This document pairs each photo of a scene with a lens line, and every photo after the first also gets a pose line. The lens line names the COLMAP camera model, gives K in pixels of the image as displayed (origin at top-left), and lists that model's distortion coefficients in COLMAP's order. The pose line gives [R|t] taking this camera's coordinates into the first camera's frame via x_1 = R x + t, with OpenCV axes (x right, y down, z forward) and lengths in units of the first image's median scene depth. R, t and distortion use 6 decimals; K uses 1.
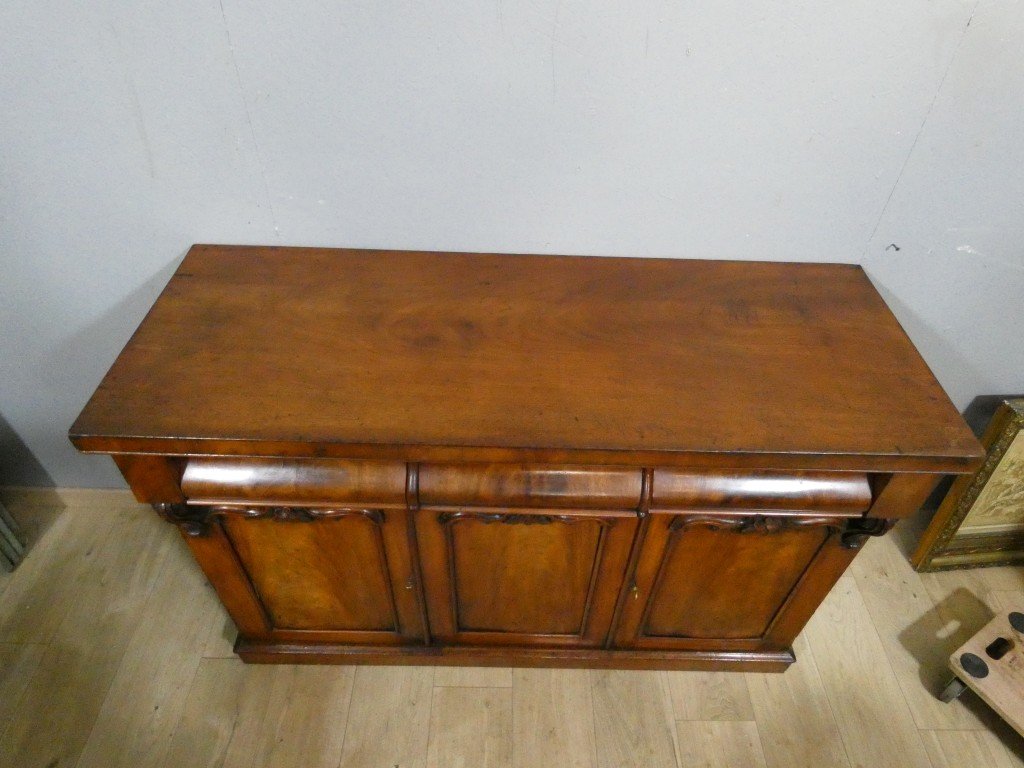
lens RADIAL K [[641.6, 0, 512.0], [0, 641.6, 384.0], [0, 0, 1]] dist [-0.004501, -0.003987]
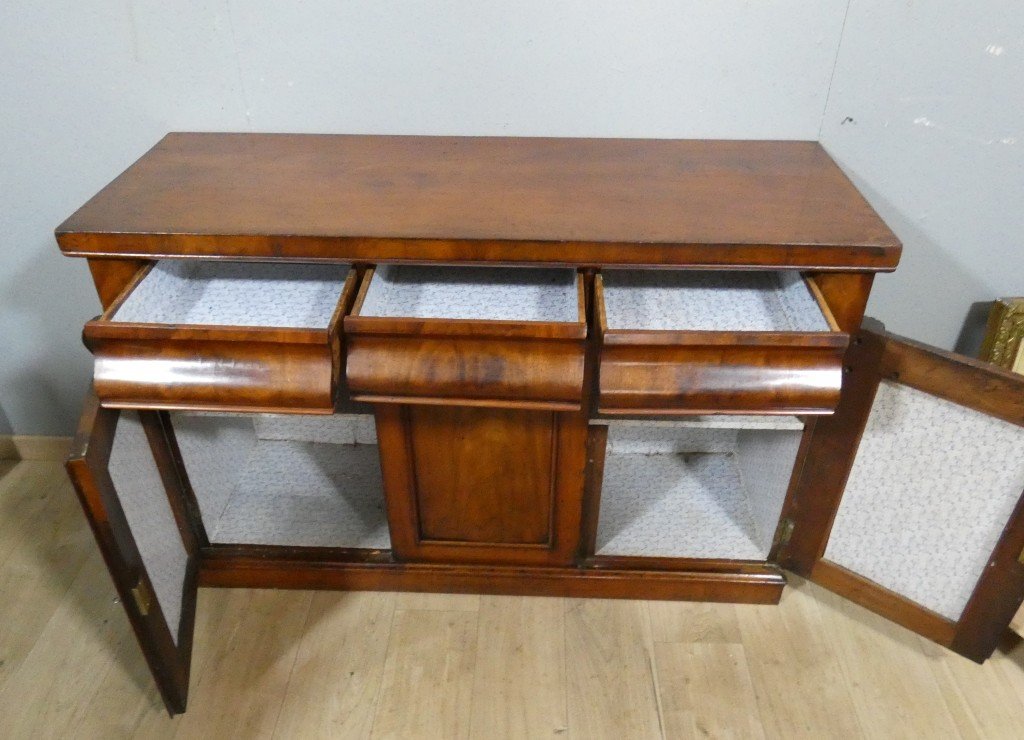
lens RADIAL K [[802.8, 0, 504.7], [0, 802.8, 432.5], [0, 0, 1]] dist [-0.006639, -0.002655]
pose [[0.998838, -0.002379, -0.048127, 0.099790], [-0.003104, 0.993531, -0.113515, 0.367938], [0.048086, 0.113533, 0.992370, -0.195605]]
